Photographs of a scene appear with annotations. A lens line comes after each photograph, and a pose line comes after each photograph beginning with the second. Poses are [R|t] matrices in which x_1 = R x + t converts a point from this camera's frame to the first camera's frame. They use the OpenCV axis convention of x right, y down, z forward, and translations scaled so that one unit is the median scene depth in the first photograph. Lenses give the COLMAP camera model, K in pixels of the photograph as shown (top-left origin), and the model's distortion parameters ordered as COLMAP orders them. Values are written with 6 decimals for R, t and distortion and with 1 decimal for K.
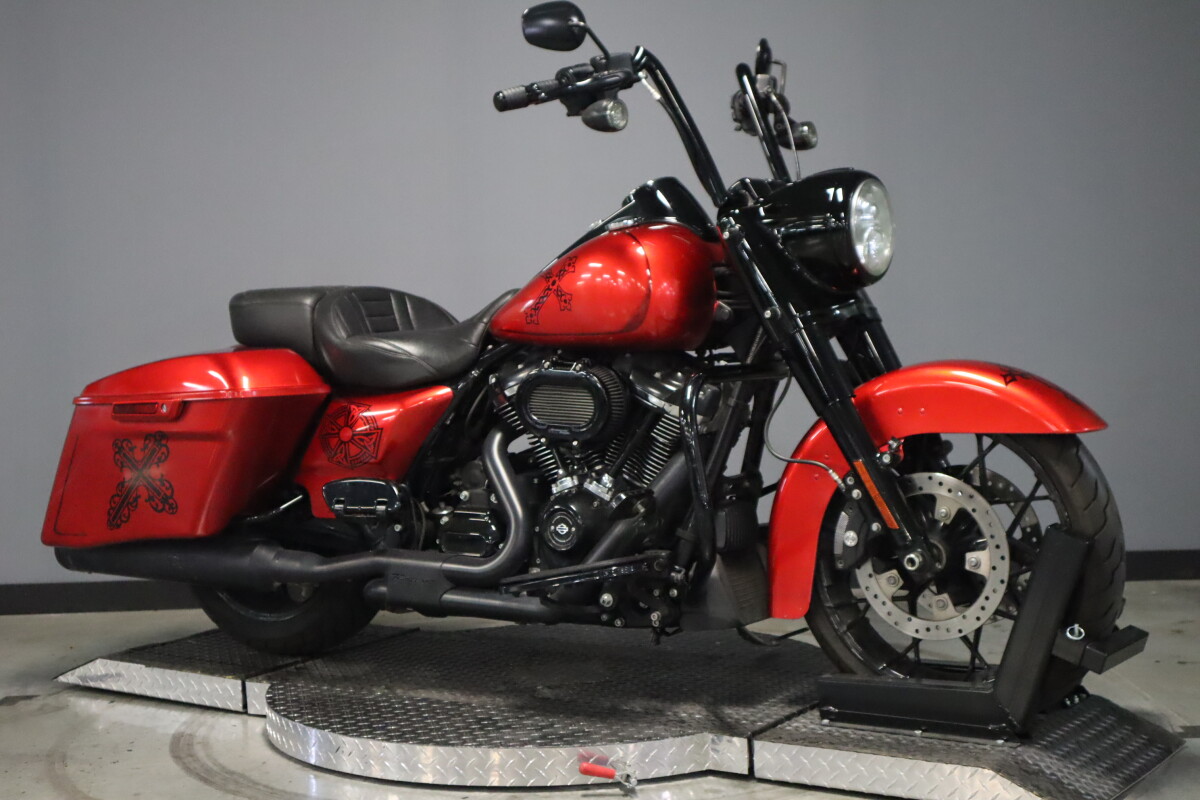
lens RADIAL K [[1897.5, 0, 599.3], [0, 1897.5, 401.4], [0, 0, 1]] dist [0.291280, 0.000000]
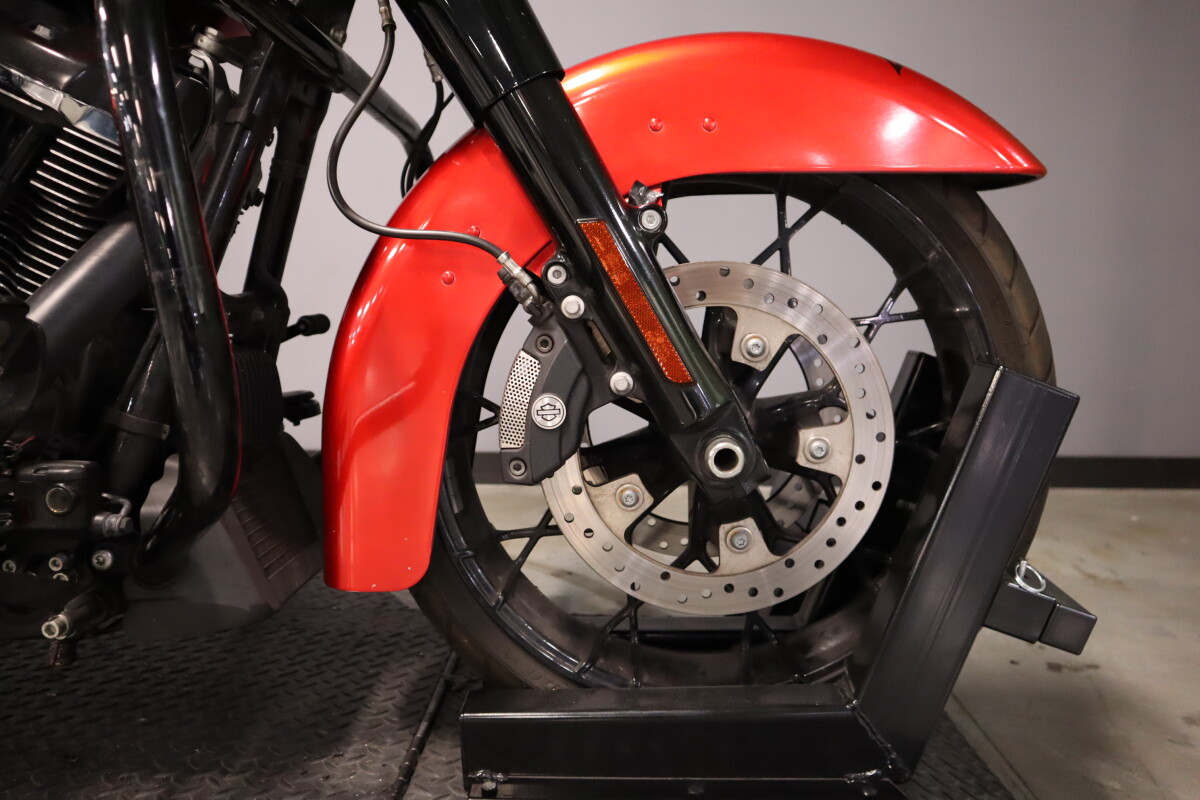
lens RADIAL K [[883.3, 0, 601.1], [0, 883.3, 403.1], [0, 0, 1]] dist [-0.078689, 0.003901]
pose [[0.844898, -0.028162, 0.534186, 0.033329], [-0.000128, 0.998603, 0.052848, 0.058912], [-0.534928, -0.044720, 0.843714, 0.819069]]
